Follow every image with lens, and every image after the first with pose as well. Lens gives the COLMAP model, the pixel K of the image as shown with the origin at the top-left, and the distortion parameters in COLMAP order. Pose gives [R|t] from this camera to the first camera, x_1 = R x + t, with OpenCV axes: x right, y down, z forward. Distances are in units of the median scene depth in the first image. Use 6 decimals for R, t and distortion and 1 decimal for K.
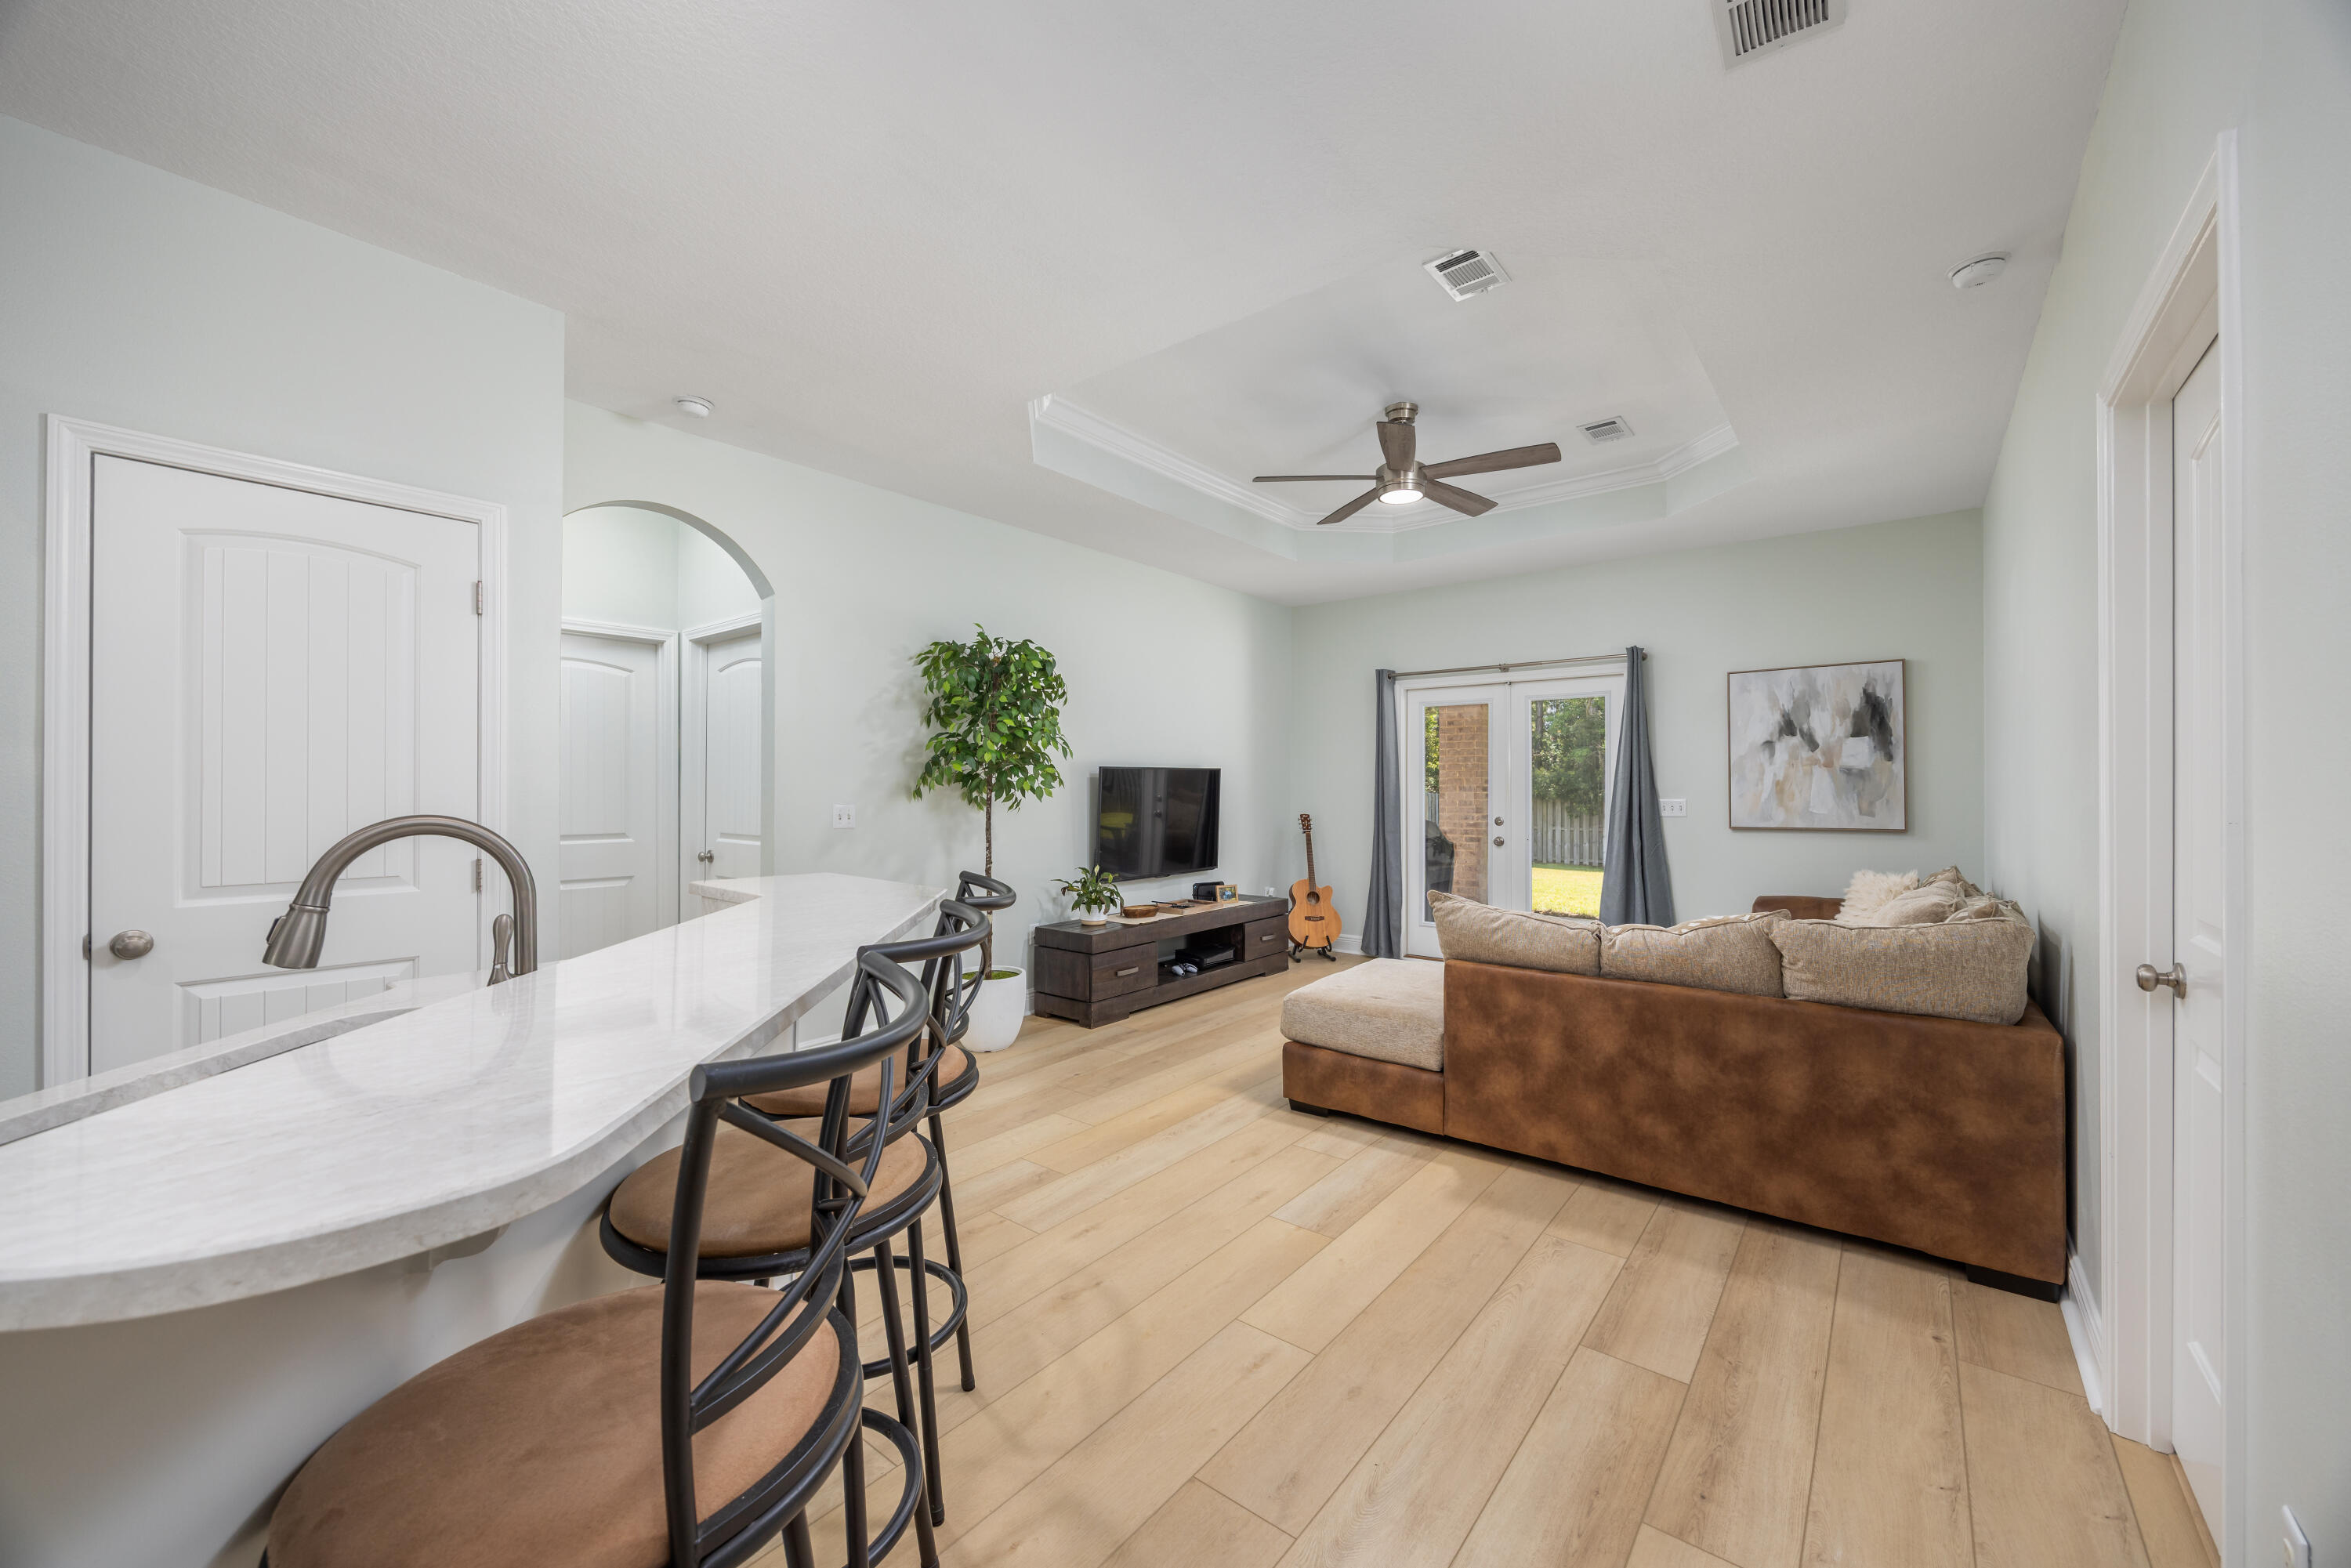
lens RADIAL K [[902.5, 0, 1141.2], [0, 902.5, 775.8], [0, 0, 1]] dist [-0.000326, 0.000058]
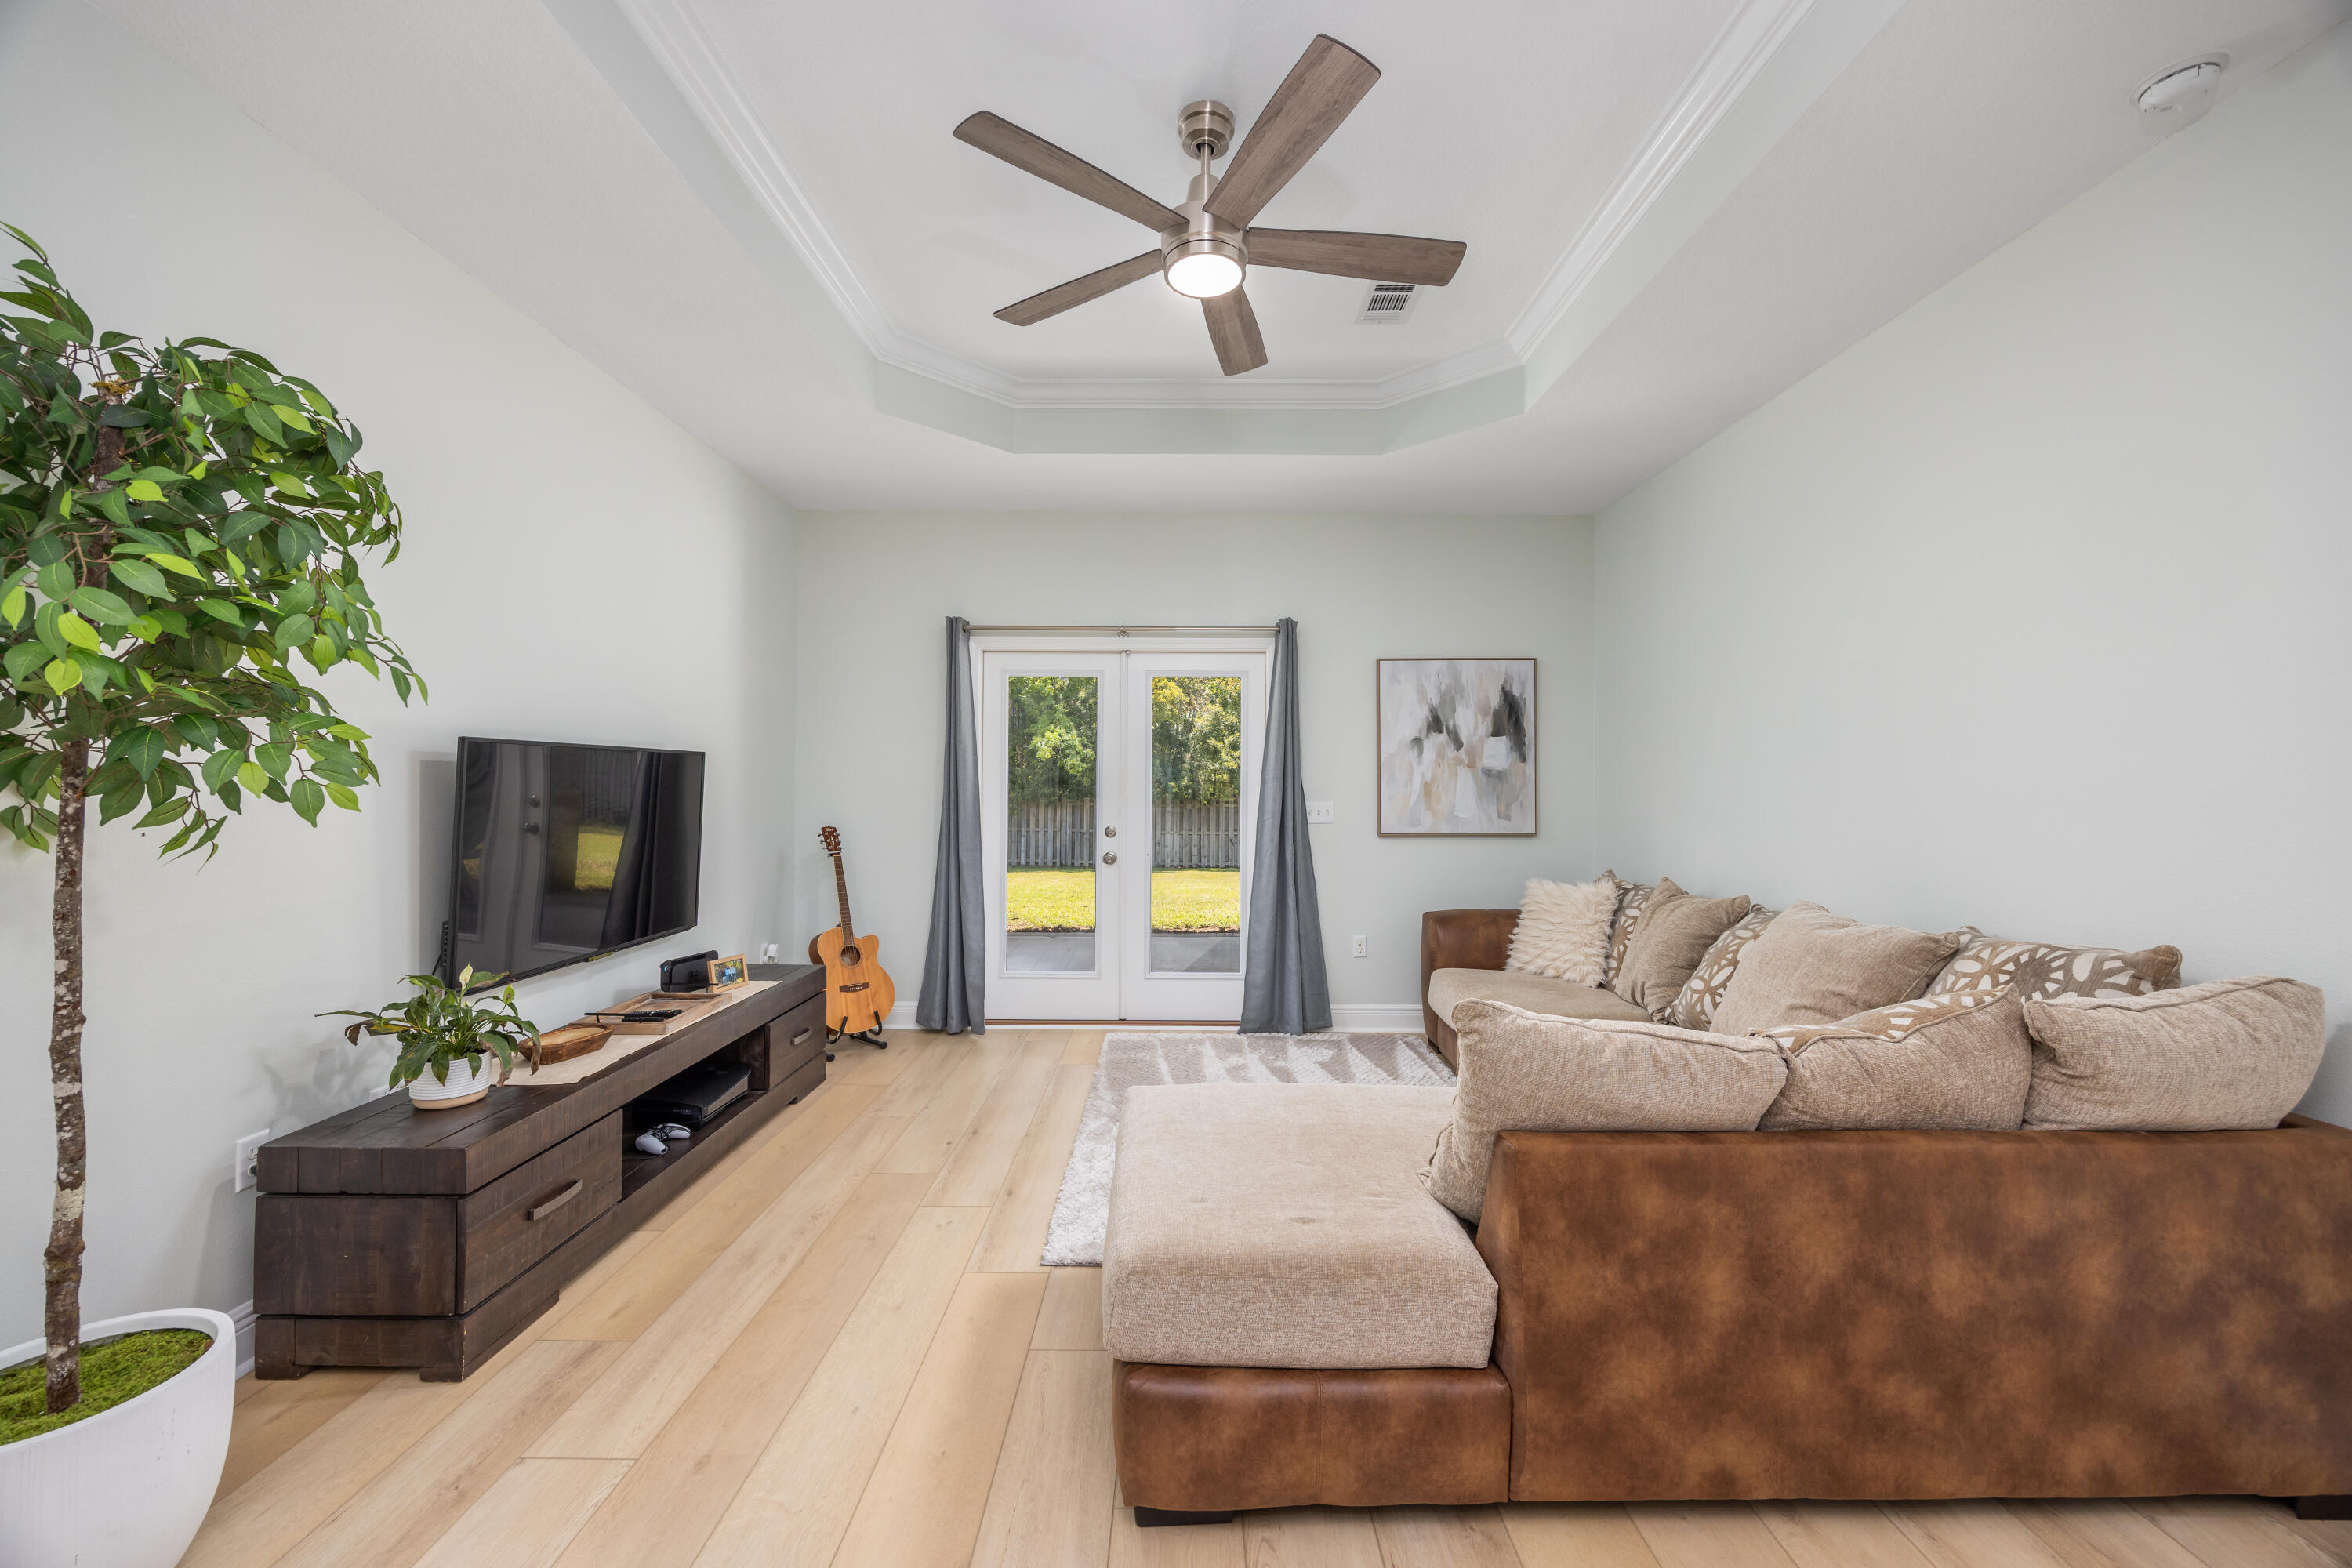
lens RADIAL K [[911.8, 0, 1191.0], [0, 911.8, 782.2], [0, 0, 1]] dist [-0.001543, -0.000157]
pose [[0.754996, 0.008525, 0.655674, -0.081939], [-0.014166, 0.999894, 0.003311, 0.006739], [-0.655577, -0.011788, 0.755037, 0.504752]]
